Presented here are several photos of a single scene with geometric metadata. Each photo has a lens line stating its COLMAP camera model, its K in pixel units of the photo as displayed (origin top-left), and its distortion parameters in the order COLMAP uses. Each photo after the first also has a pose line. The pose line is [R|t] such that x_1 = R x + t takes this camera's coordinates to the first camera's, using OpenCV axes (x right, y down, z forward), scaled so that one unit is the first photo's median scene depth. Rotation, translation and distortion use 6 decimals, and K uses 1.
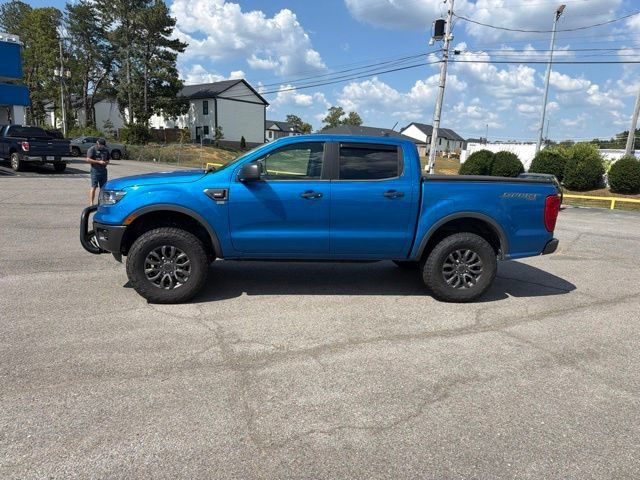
lens RADIAL K [[450.4, 0, 314.2], [0, 450.4, 241.8], [0, 0, 1]] dist [0.037294, -0.051308]
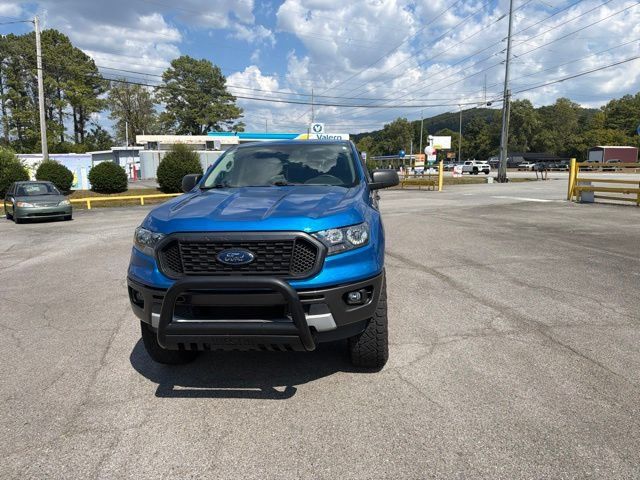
lens RADIAL K [[452.2, 0, 317.9], [0, 452.2, 232.1], [0, 0, 1]] dist [0.031829, -0.046231]
pose [[0.227503, -0.179495, 0.957092, -0.157481], [0.209489, 0.968873, 0.131908, -0.029164], [-0.950977, 0.170490, 0.258023, 0.133272]]
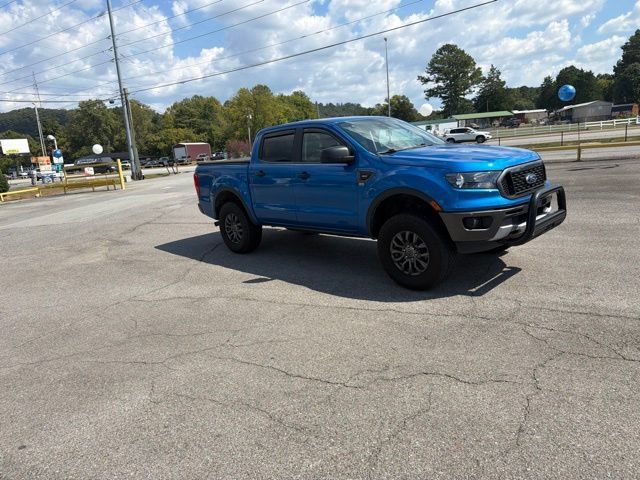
lens RADIAL K [[450.3, 0, 322.4], [0, 450.3, 239.7], [0, 0, 1]] dist [0.035462, -0.046959]
pose [[-0.609077, -0.146462, 0.779471, -0.150904], [0.215615, 0.915208, 0.340448, -0.060713], [-0.763240, 0.375424, -0.525853, 0.302450]]
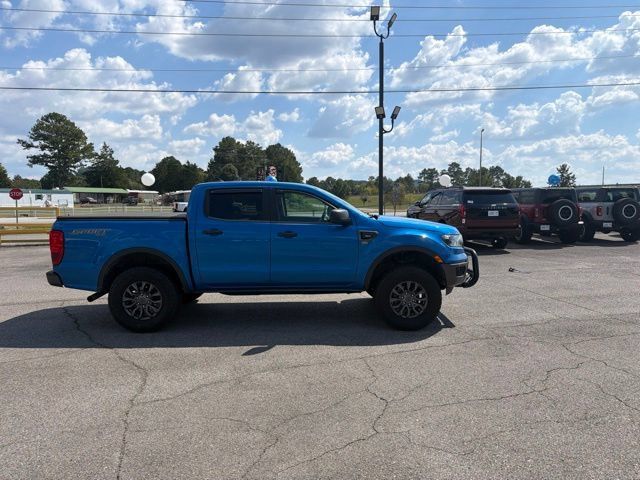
lens RADIAL K [[446.6, 0, 322.3], [0, 446.6, 240.6], [0, 0, 1]] dist [0.057880, -0.074327]
pose [[-0.995219, -0.040450, 0.088895, -0.036100], [-0.014799, 0.962148, 0.272125, -0.070806], [-0.096537, 0.269508, -0.958147, 0.371645]]
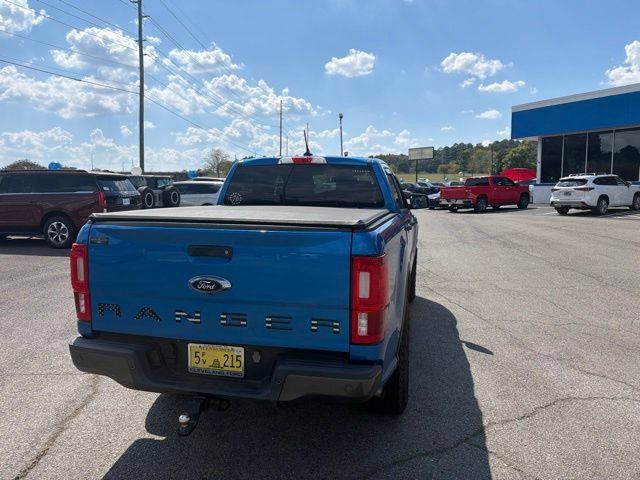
lens RADIAL K [[450.8, 0, 320.6], [0, 450.8, 241.6], [0, 0, 1]] dist [0.040833, -0.055187]
pose [[-0.338822, 0.073692, -0.937960, 0.148133], [-0.185456, 0.972137, 0.143370, -0.036250], [0.922391, 0.222527, -0.315715, 0.228156]]
